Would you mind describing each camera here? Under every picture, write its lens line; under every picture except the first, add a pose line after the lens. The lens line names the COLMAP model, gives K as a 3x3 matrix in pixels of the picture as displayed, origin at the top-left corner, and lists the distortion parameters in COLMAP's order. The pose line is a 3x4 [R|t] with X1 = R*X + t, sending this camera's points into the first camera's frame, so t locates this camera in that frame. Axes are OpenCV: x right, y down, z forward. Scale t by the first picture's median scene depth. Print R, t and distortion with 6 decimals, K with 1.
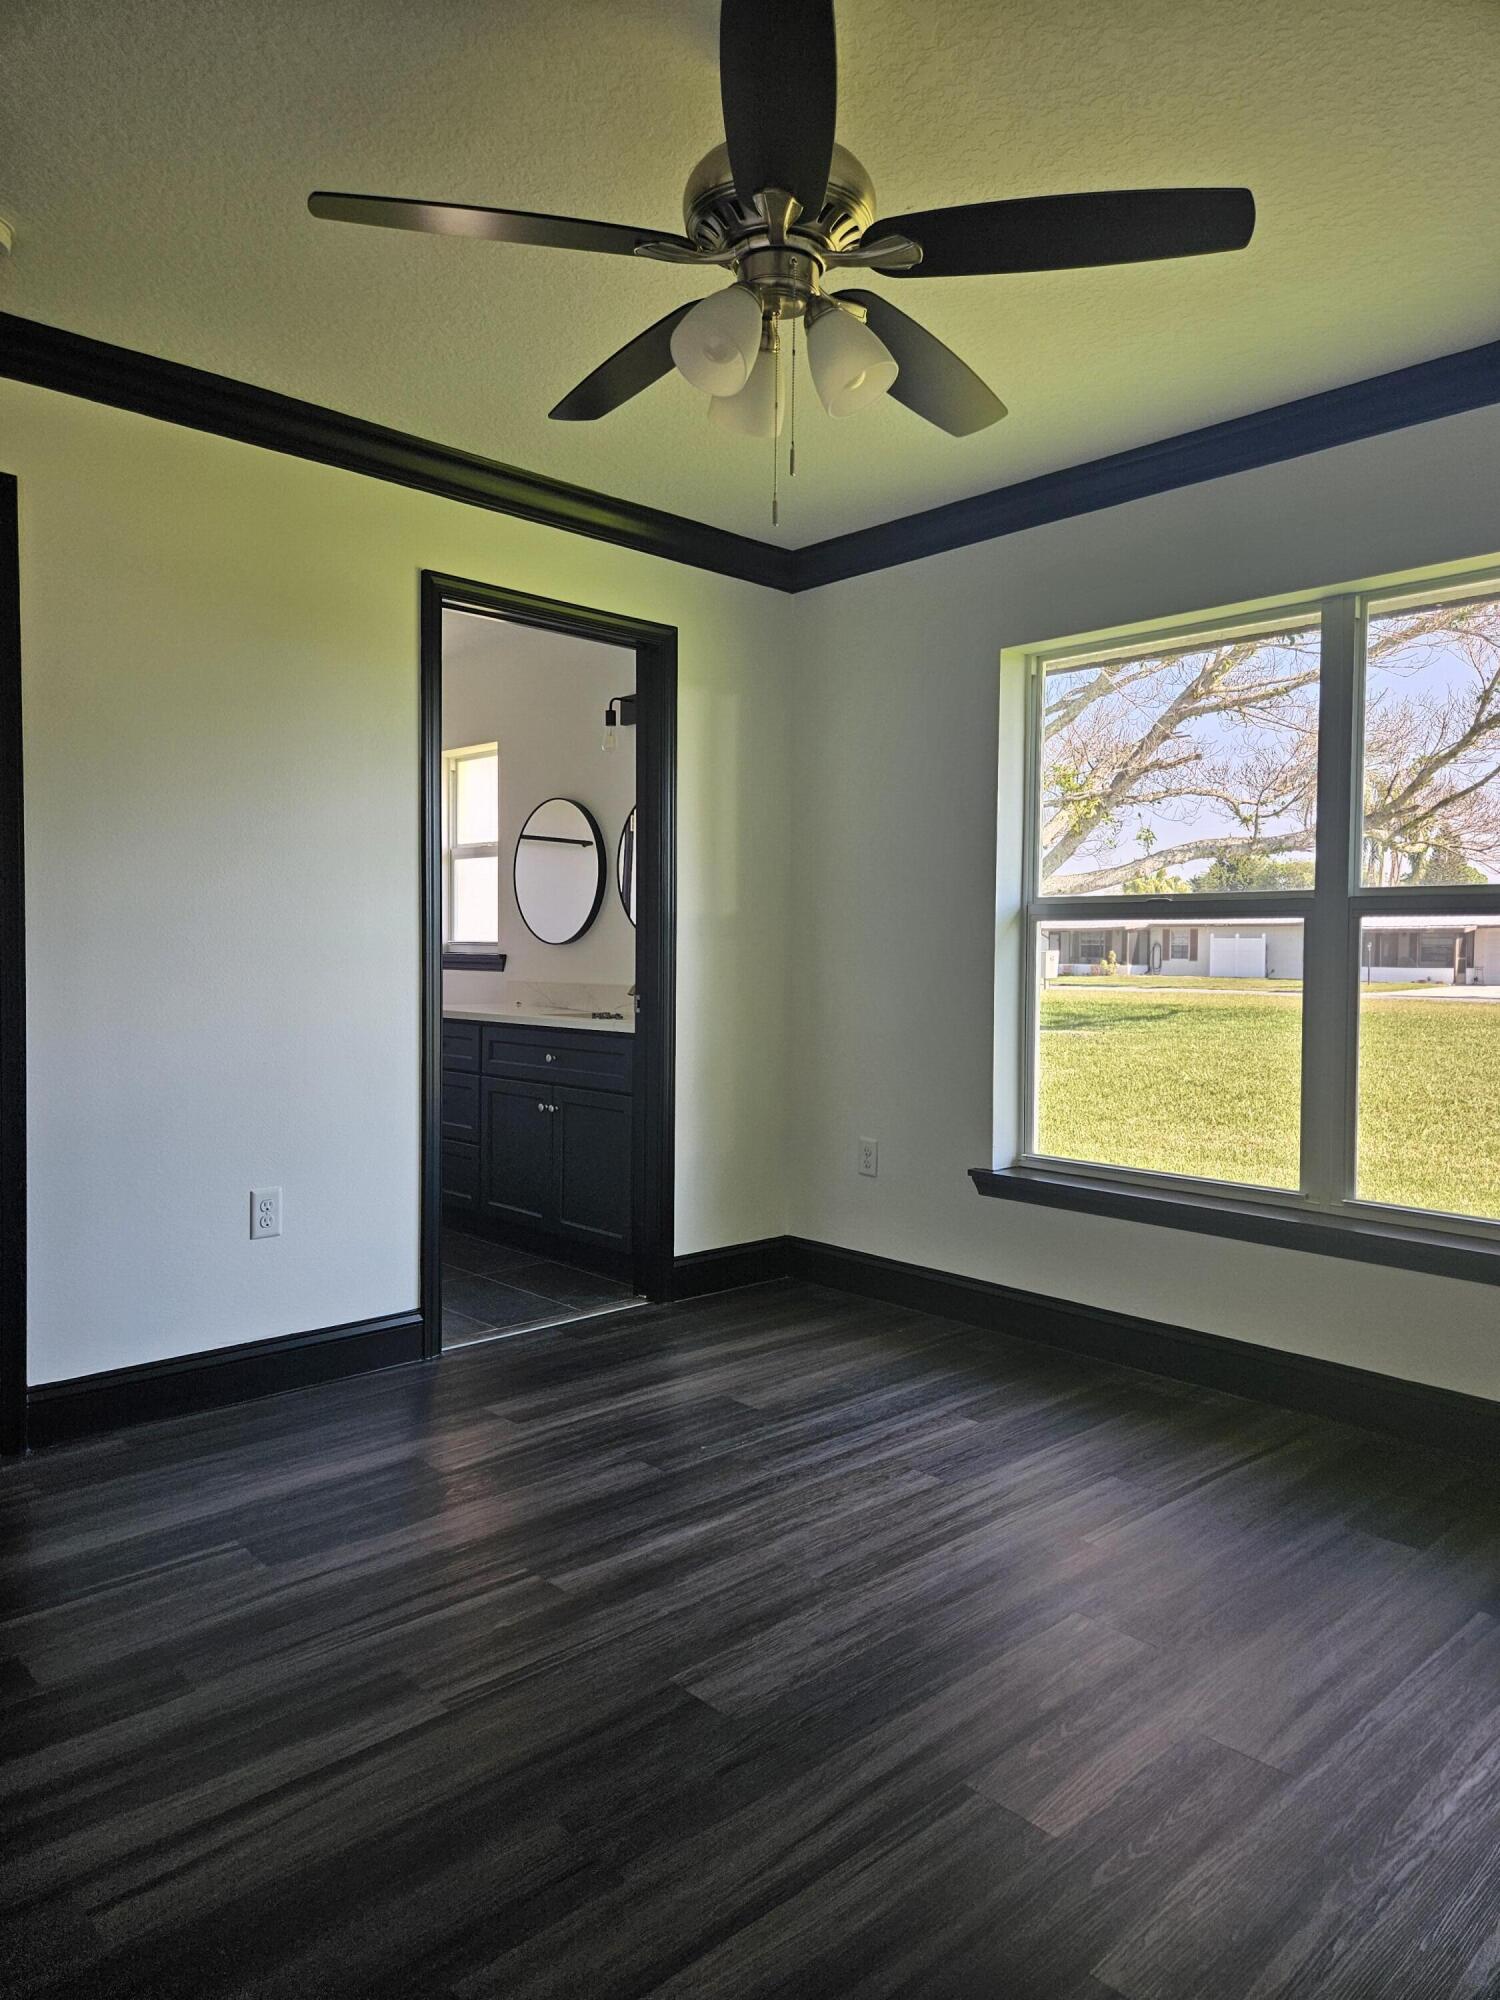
lens RADIAL K [[1334.5, 0, 736.5], [0, 1334.5, 991.2], [0, 0, 1]] dist [0.063700, -0.054151]
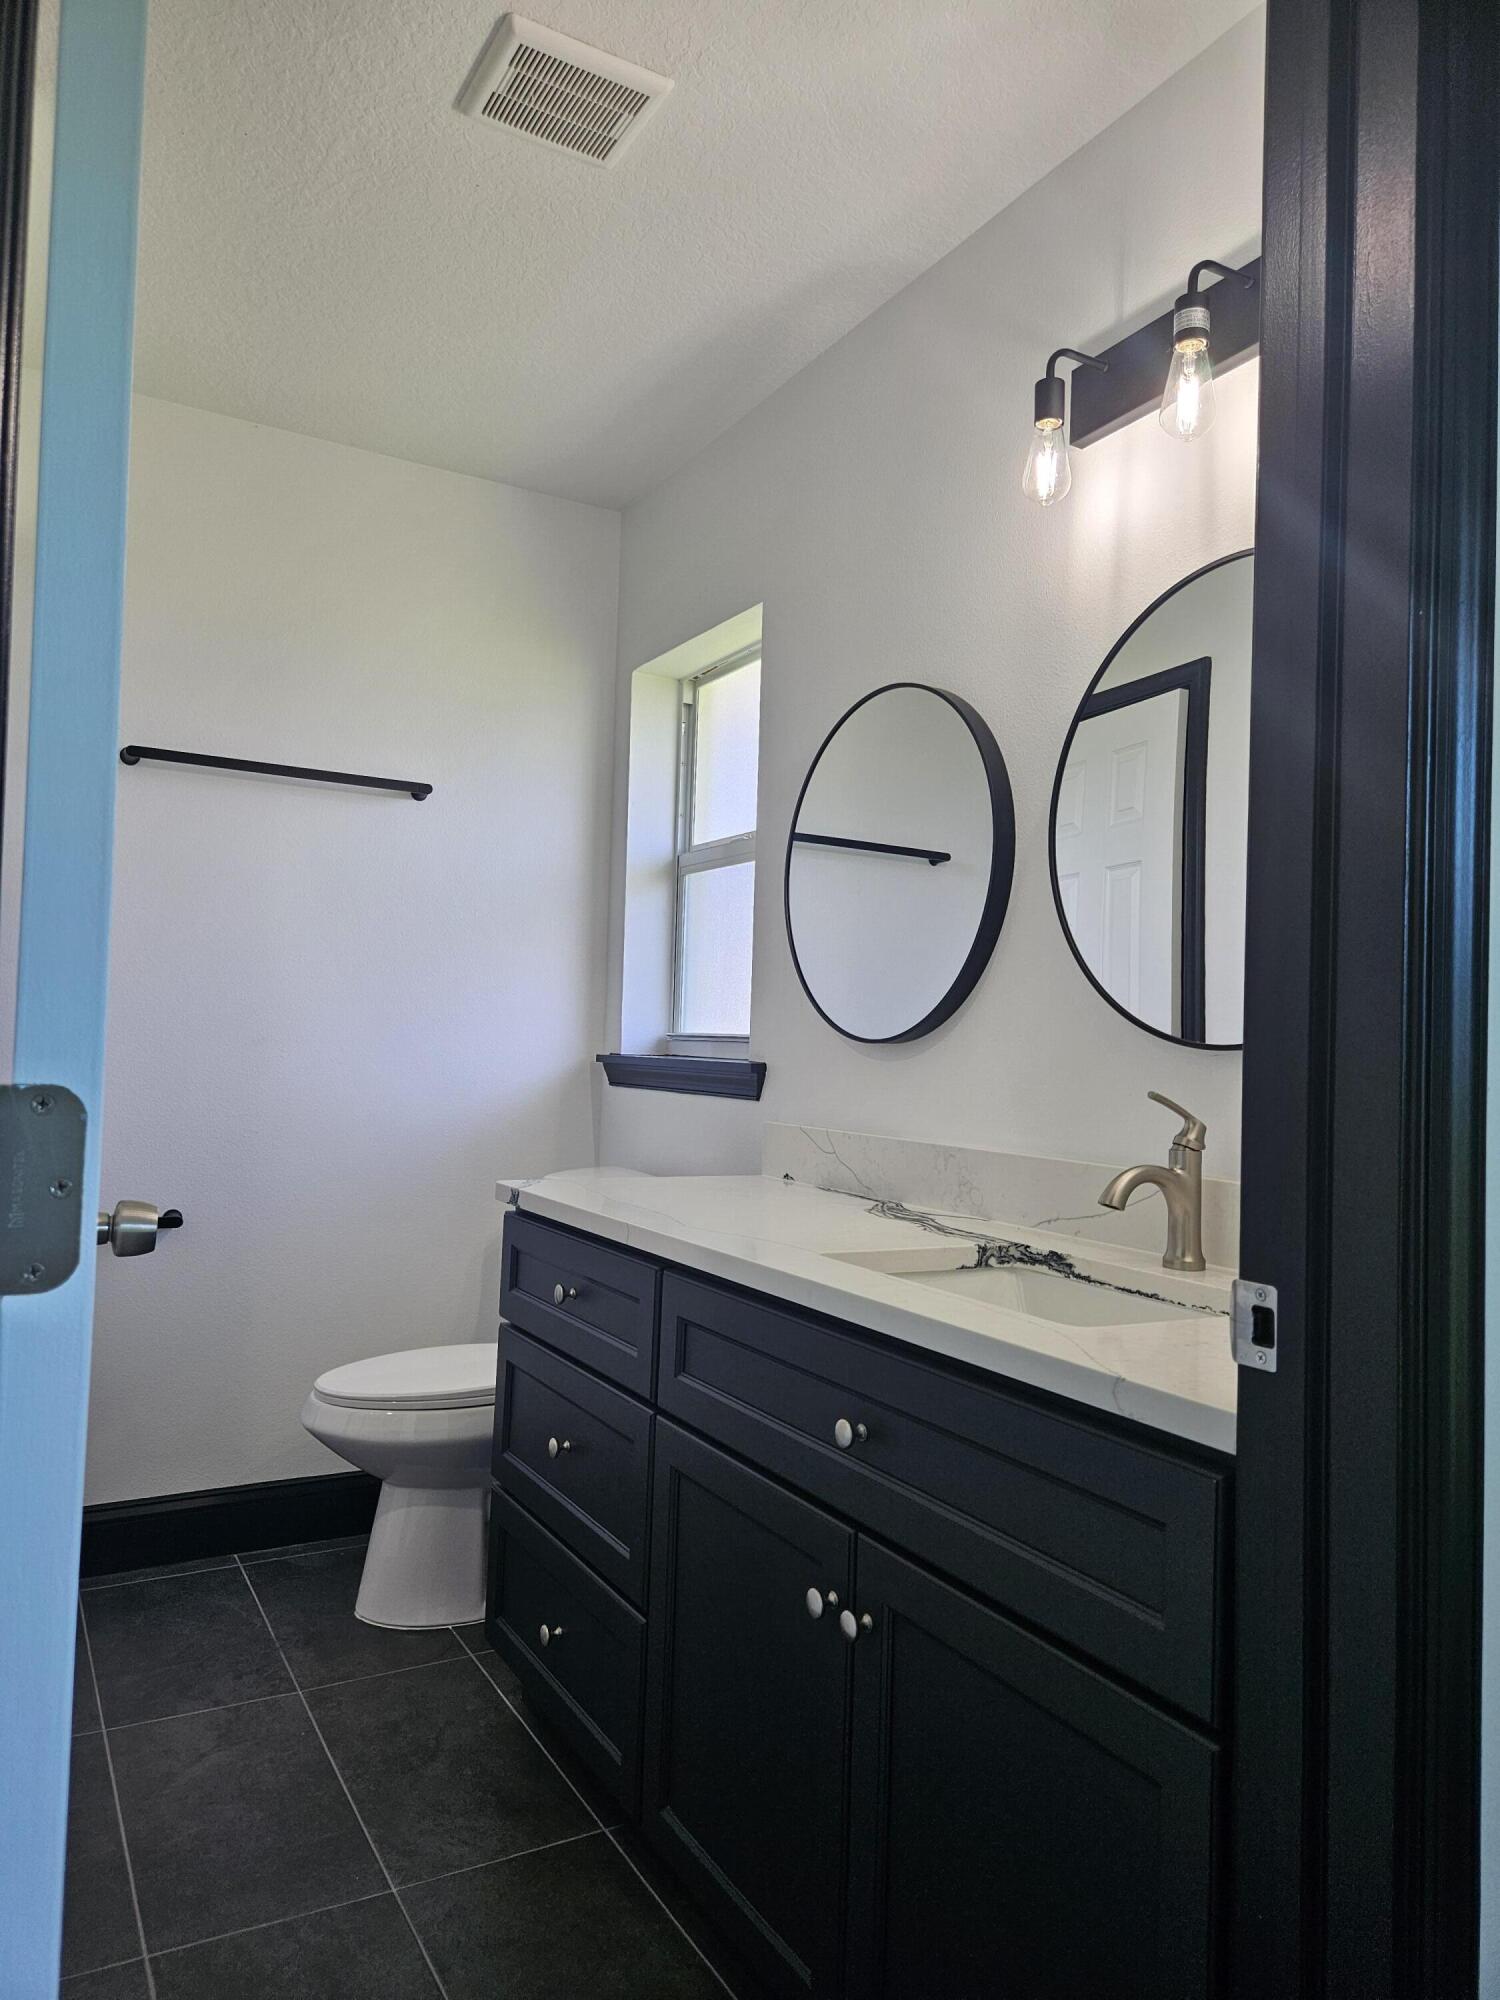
lens RADIAL K [[1330.5, 0, 744.3], [0, 1330.5, 991.9], [0, 0, 1]] dist [0.068411, -0.068762]
pose [[0.972657, 0.011925, -0.231938, -0.139189], [-0.029784, 0.996839, -0.073651, -0.033148], [0.230327, 0.078545, 0.969938, 1.030662]]
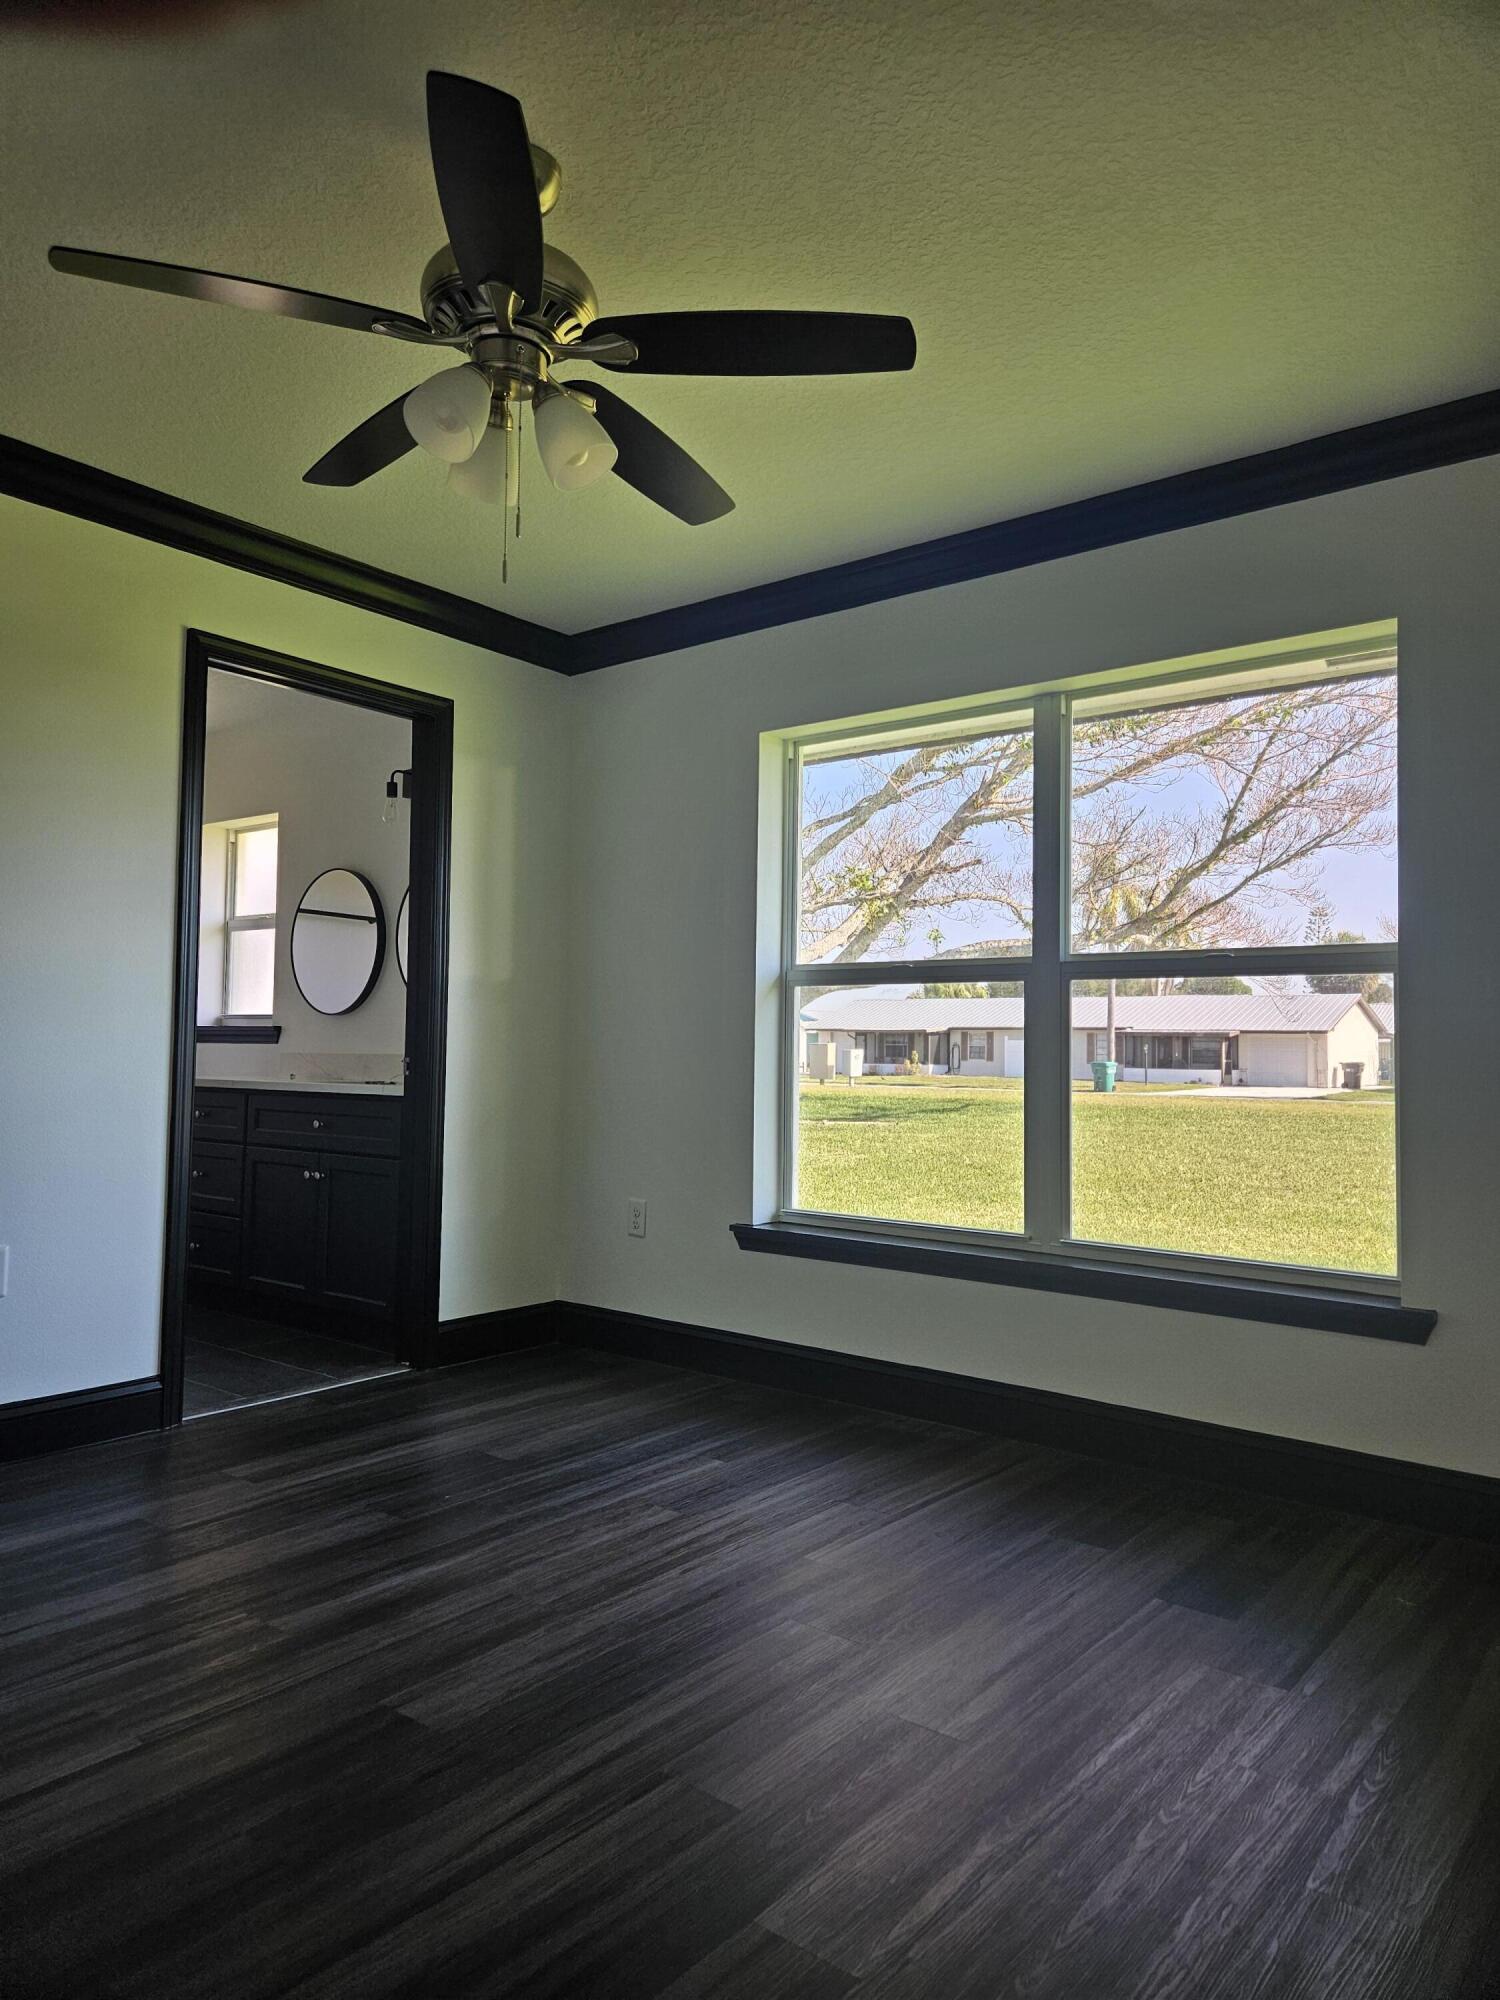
lens RADIAL K [[1330.5, 0, 744.3], [0, 1330.5, 991.9], [0, 0, 1]] dist [0.068411, -0.068762]
pose [[0.989690, 0.012165, 0.142709, 0.043805], [-0.001417, 0.997169, -0.075179, 0.038641], [-0.143220, 0.074202, 0.986905, -0.041088]]
